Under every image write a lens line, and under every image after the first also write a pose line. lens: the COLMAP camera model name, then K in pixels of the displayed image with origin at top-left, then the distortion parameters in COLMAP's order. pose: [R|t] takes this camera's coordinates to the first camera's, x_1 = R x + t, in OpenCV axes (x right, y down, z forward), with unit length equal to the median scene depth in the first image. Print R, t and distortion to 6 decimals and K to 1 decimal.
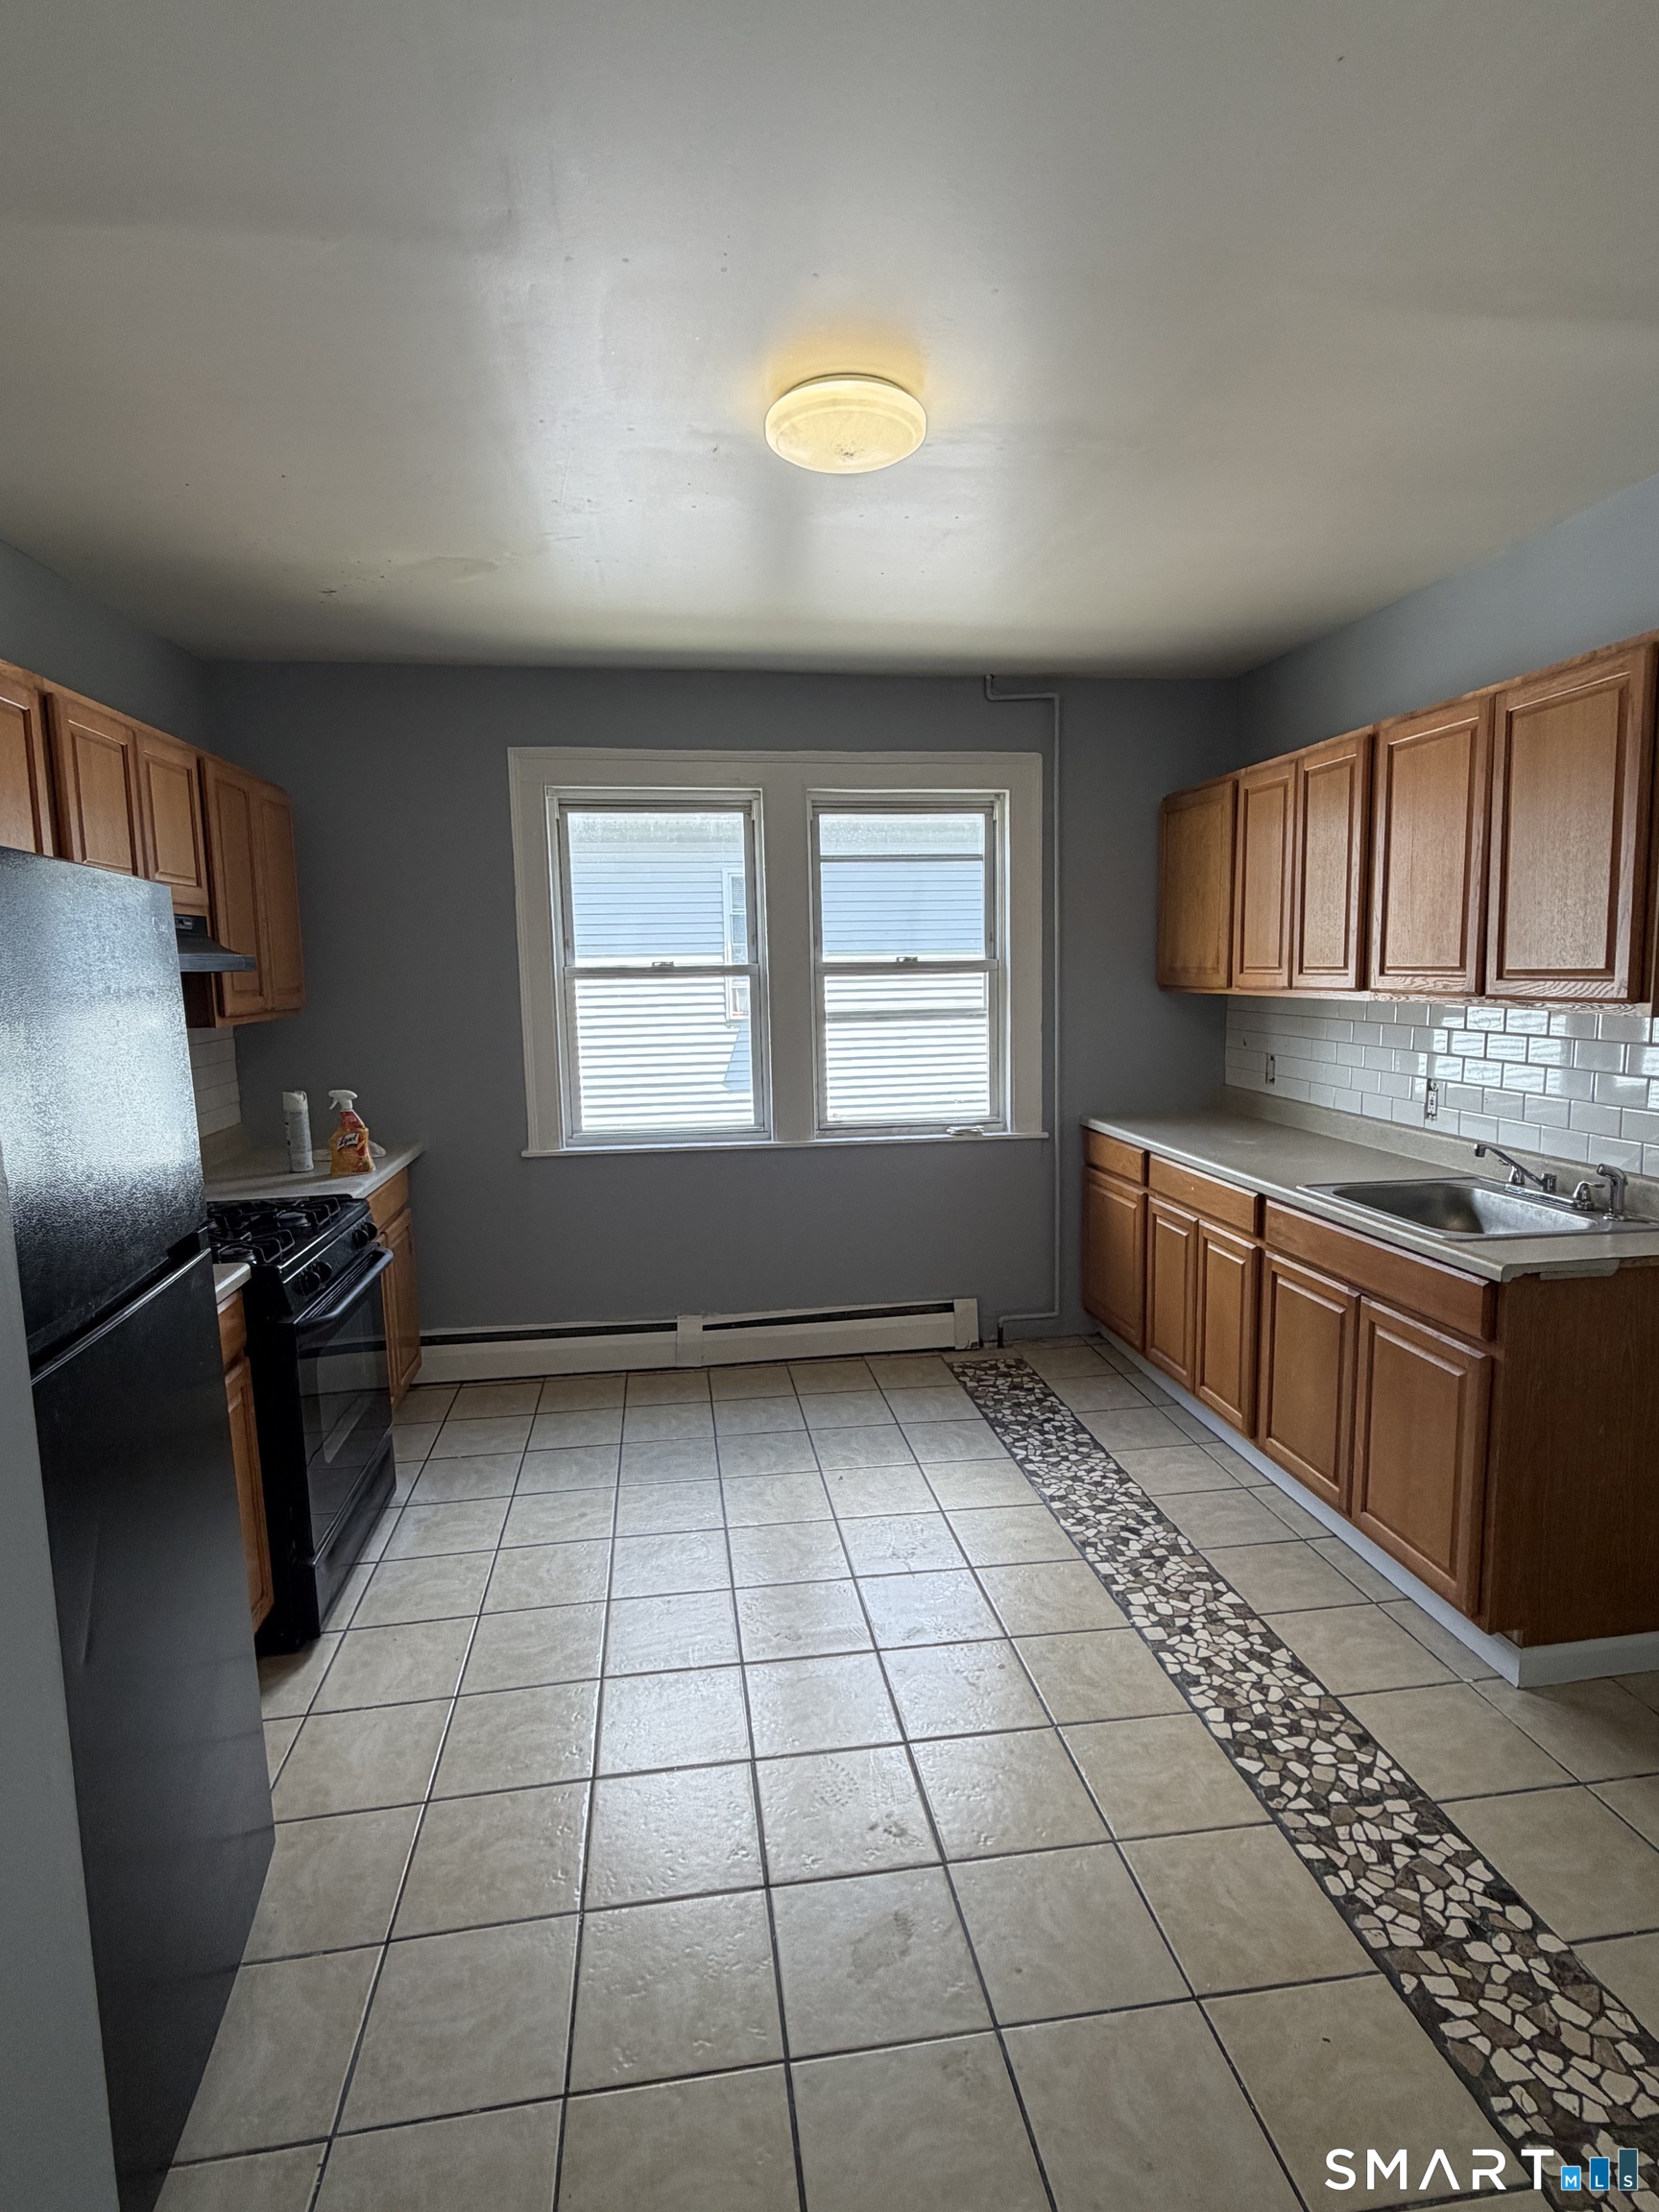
lens RADIAL K [[1119.3, 0, 828.8], [0, 1119.3, 1102.8], [0, 0, 1]] dist [0.000099, -0.000590]
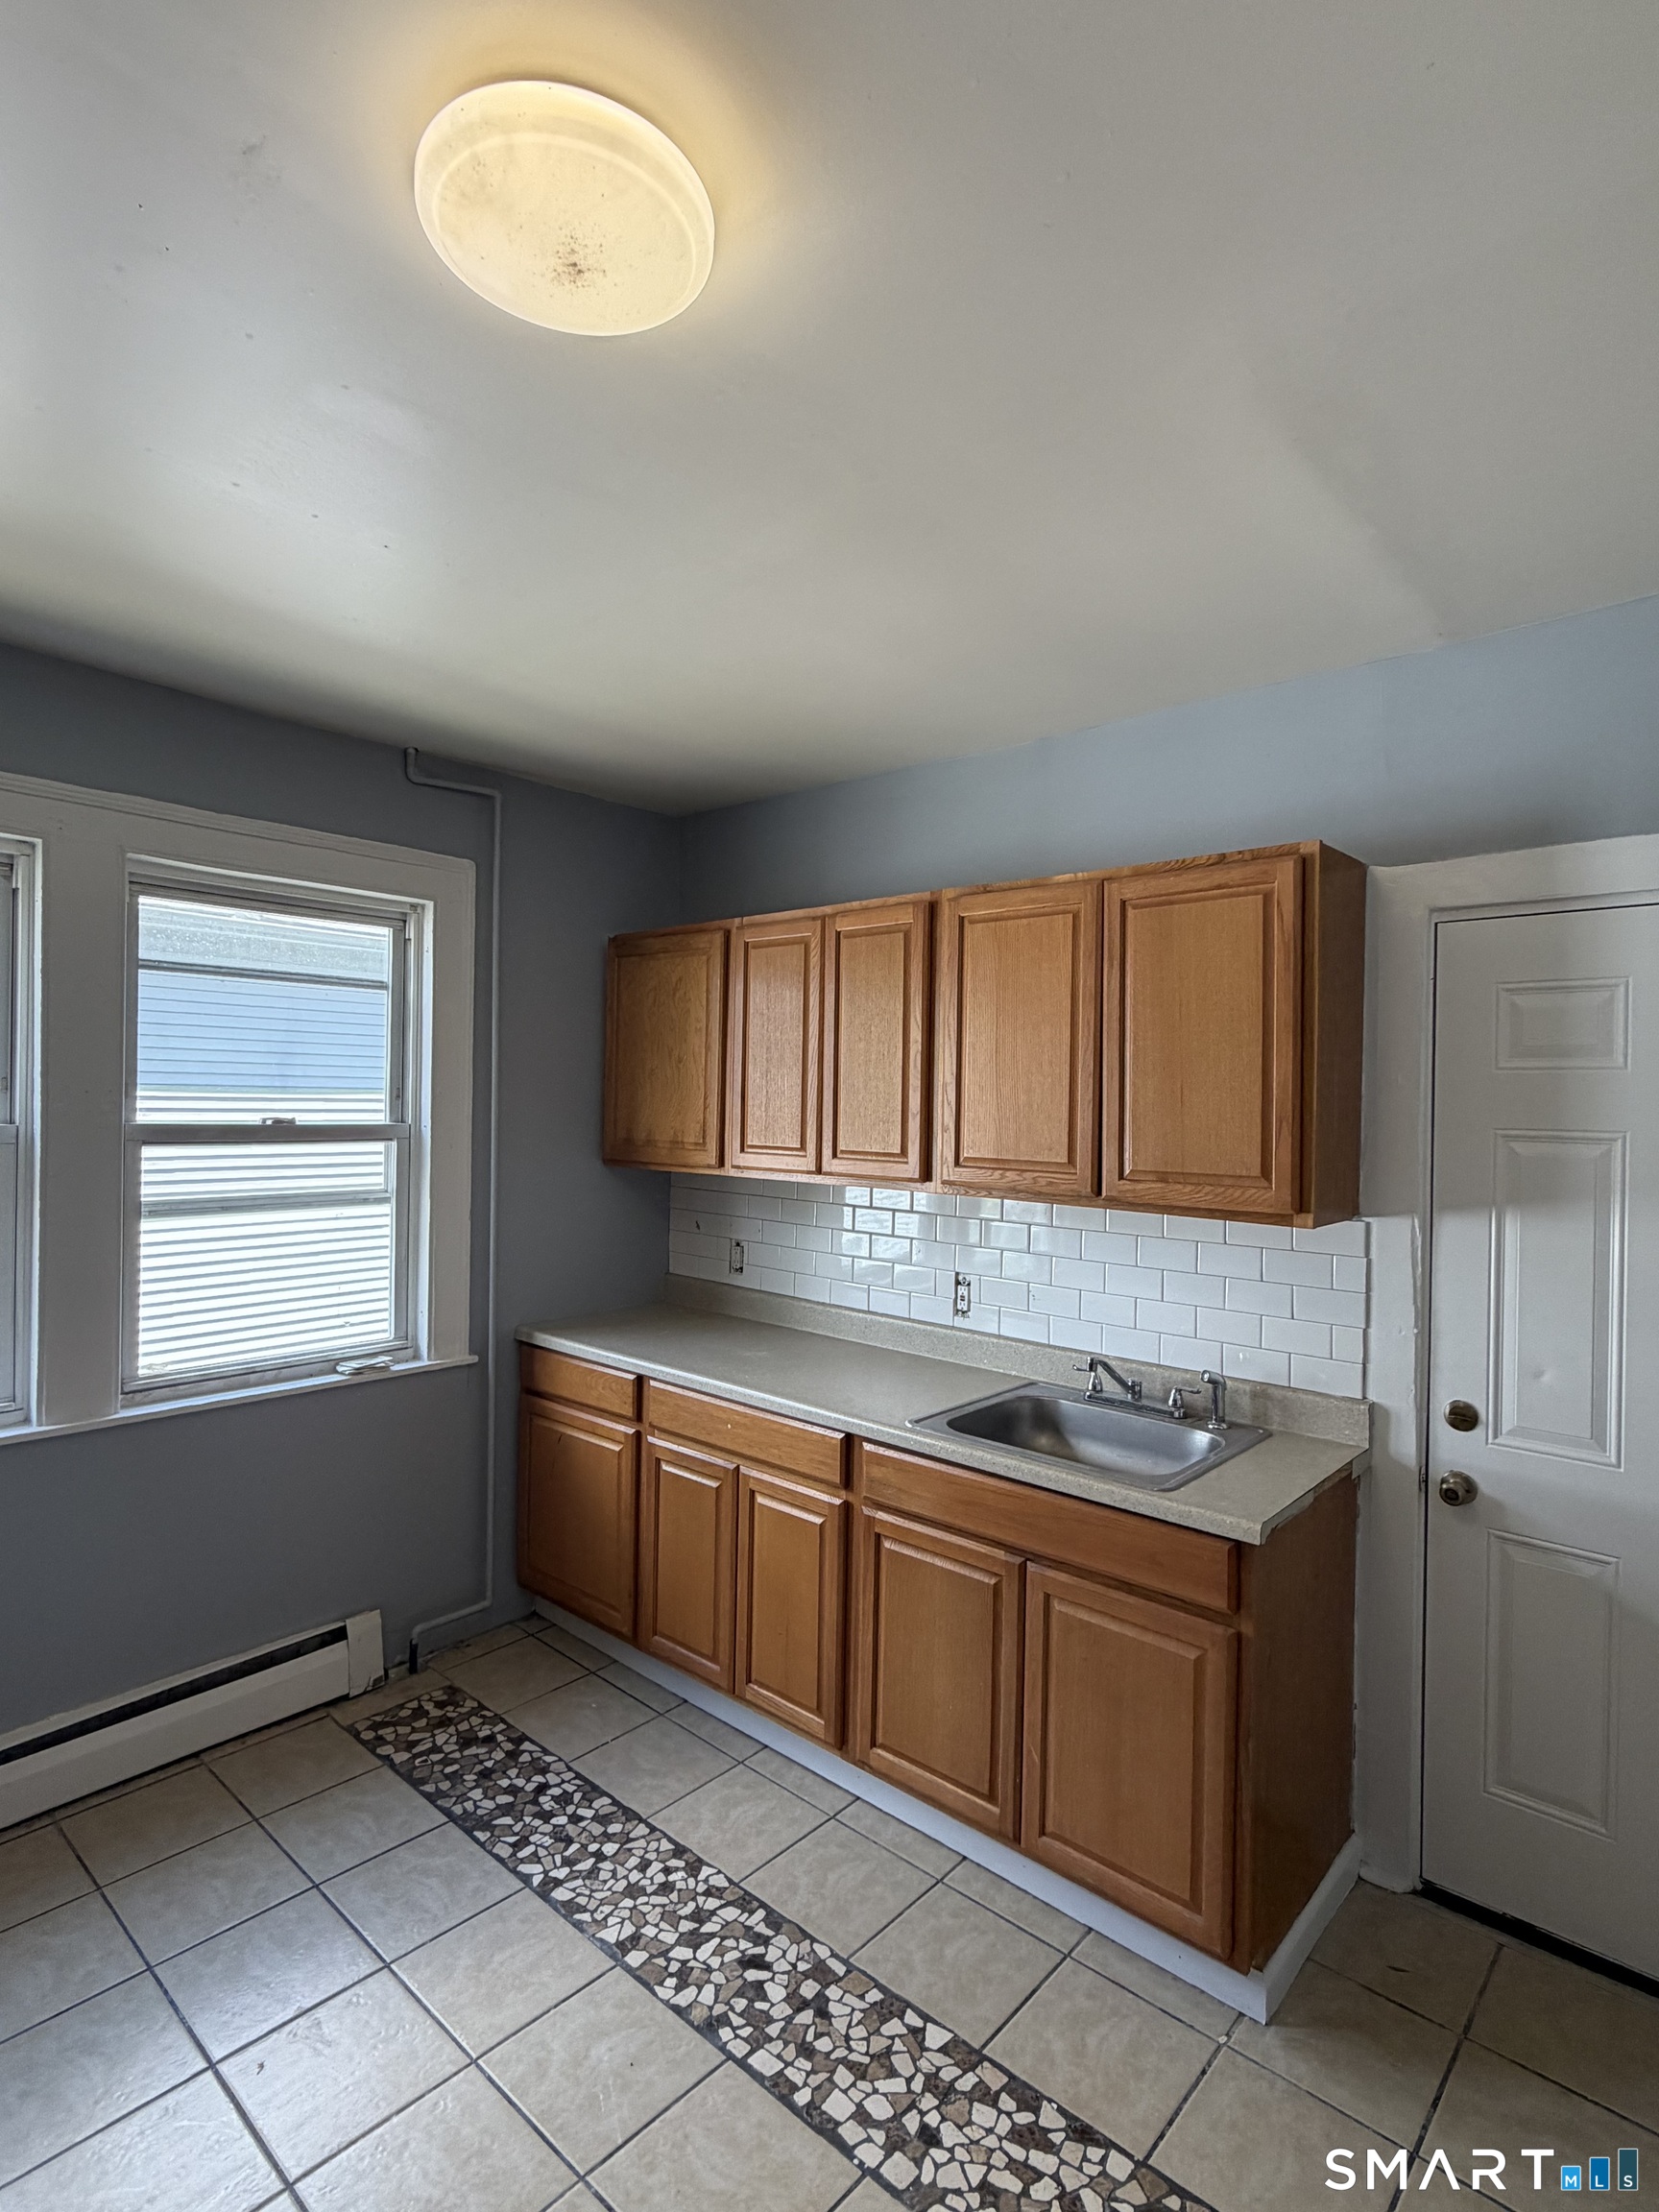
lens RADIAL K [[1119.3, 0, 828.8], [0, 1119.3, 1102.8], [0, 0, 1]] dist [0.000099, -0.000590]
pose [[0.768146, 0.032100, 0.639470, -0.125835], [0.046213, 0.993358, -0.105376, -0.059923], [-0.638605, 0.110496, 0.761560, 0.303242]]
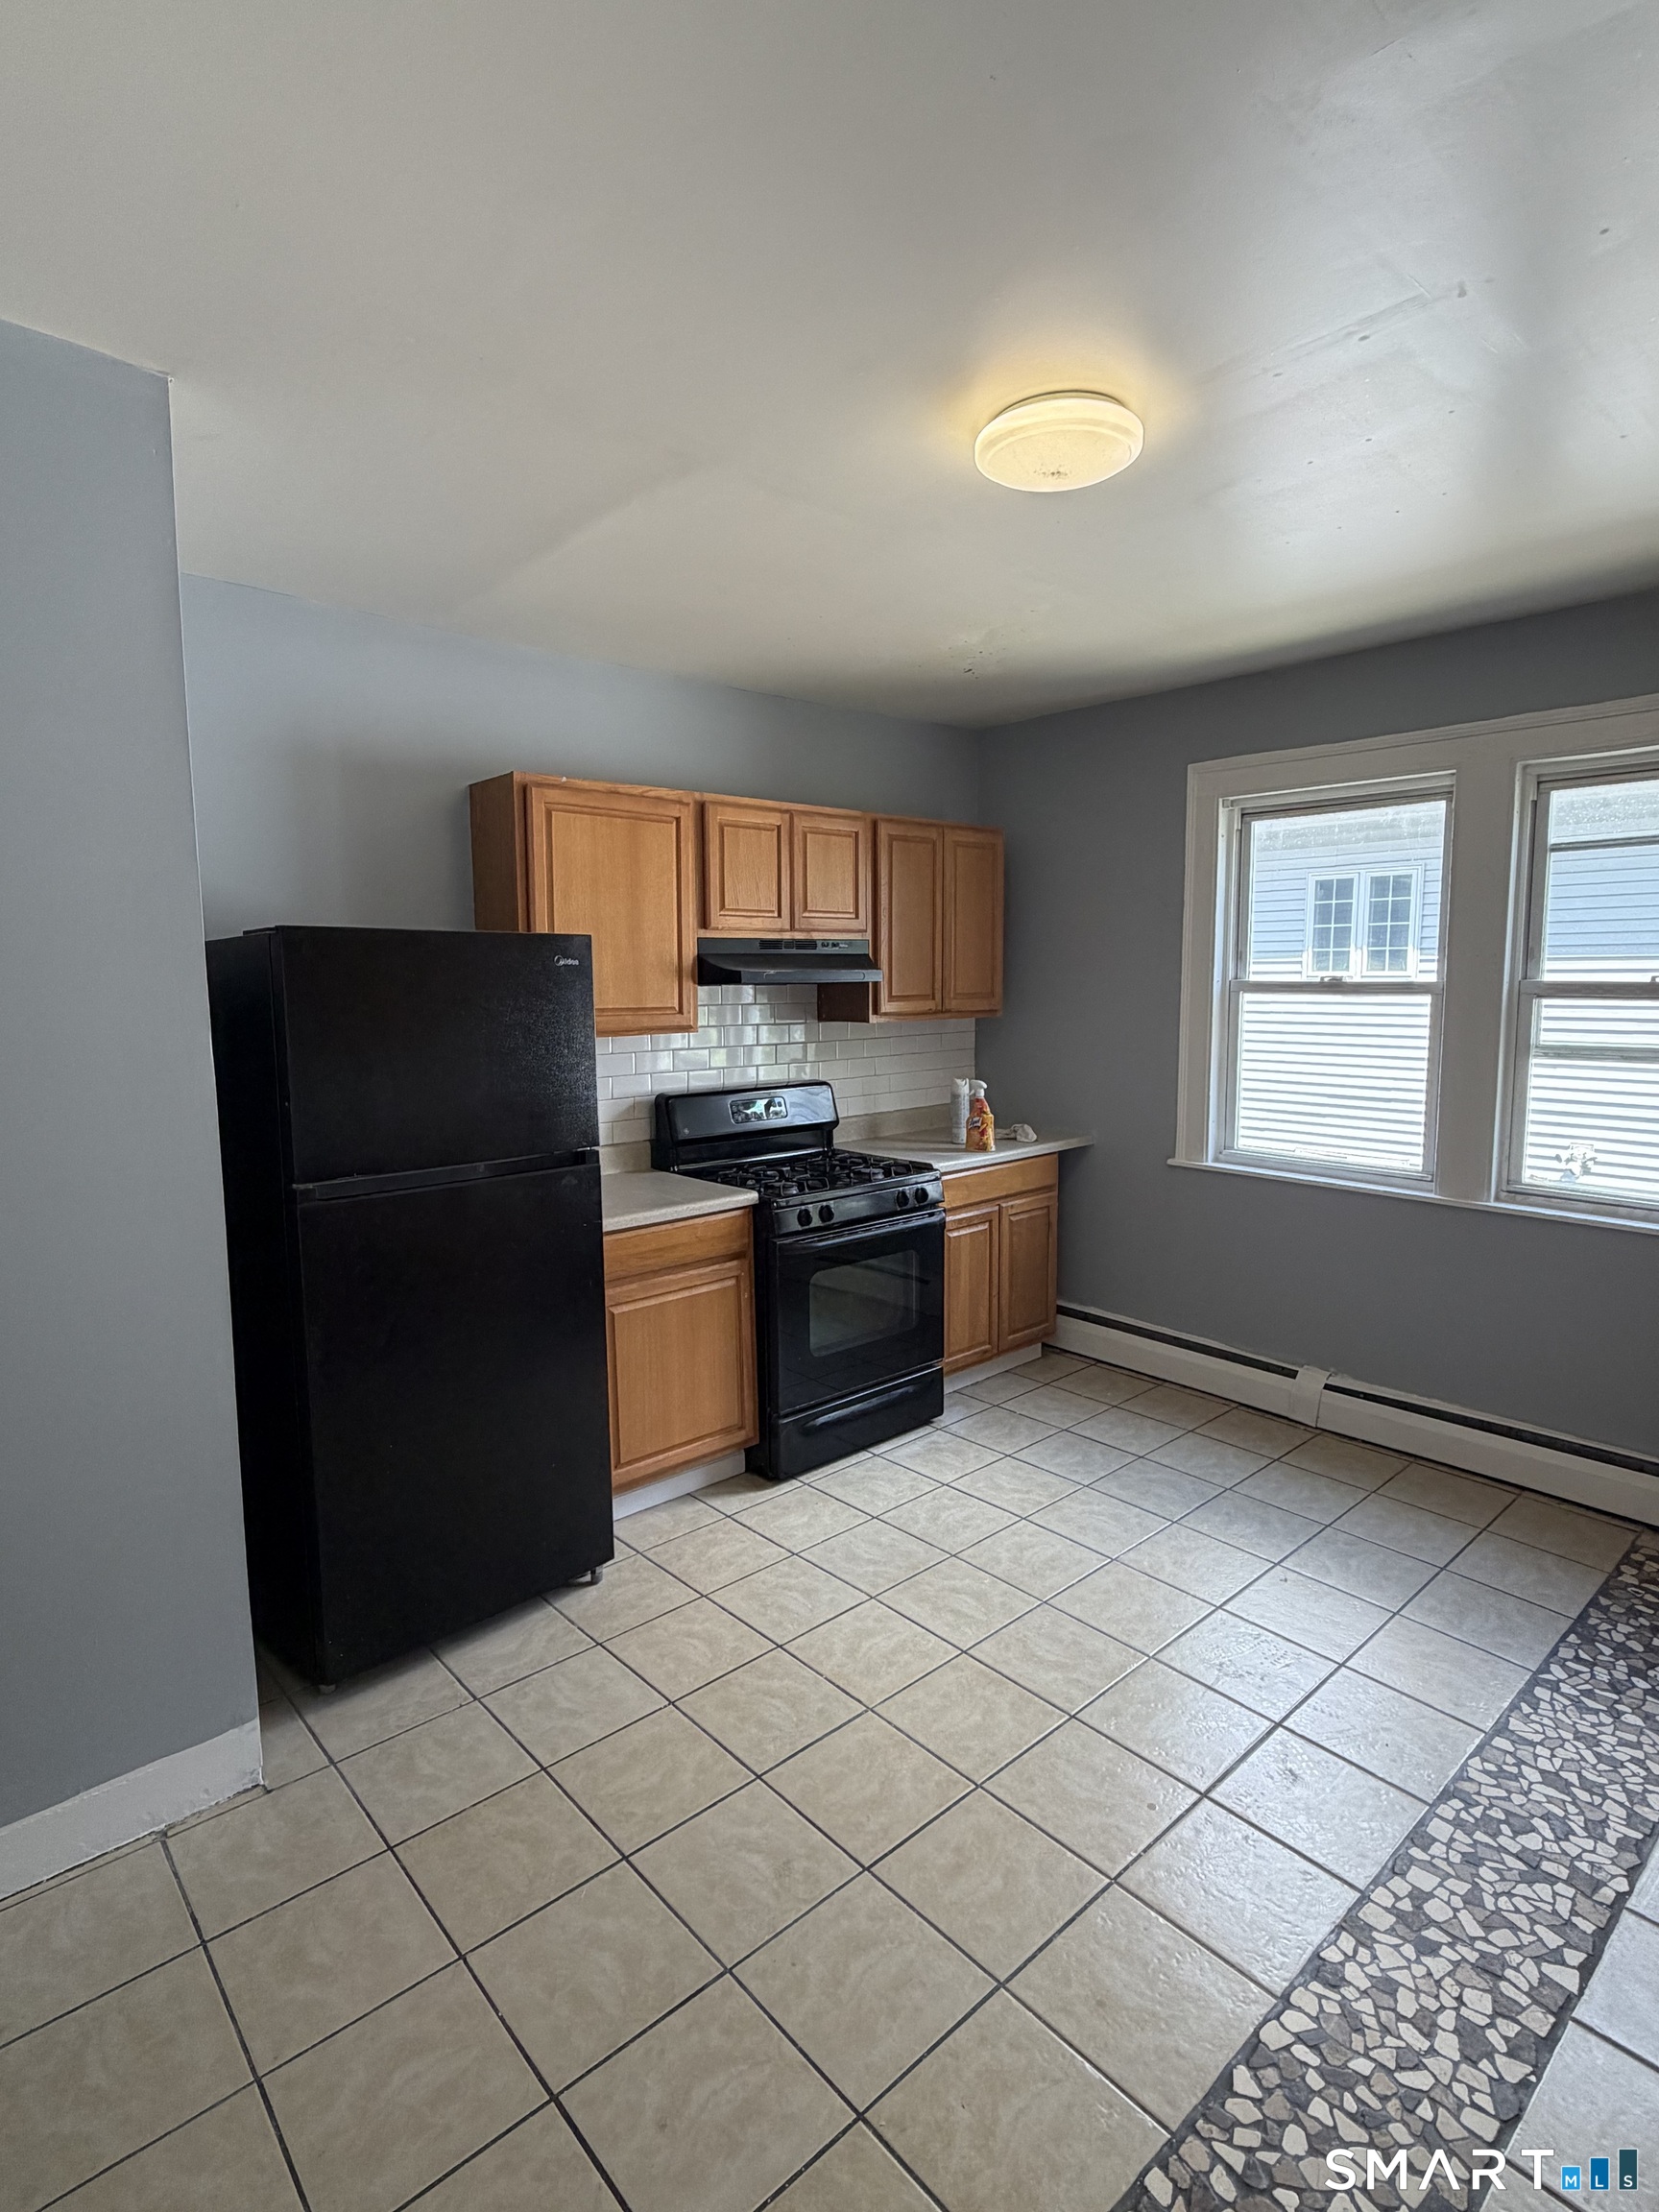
lens RADIAL K [[1122.7, 0, 830.9], [0, 1122.7, 1107.6], [0, 0, 1]] dist [-0.001336, 0.000247]
pose [[0.552457, 0.117160, -0.825267, 0.431530], [-0.107089, 0.991844, 0.069119, -0.044630], [0.826634, 0.050192, 0.560498, 0.177554]]
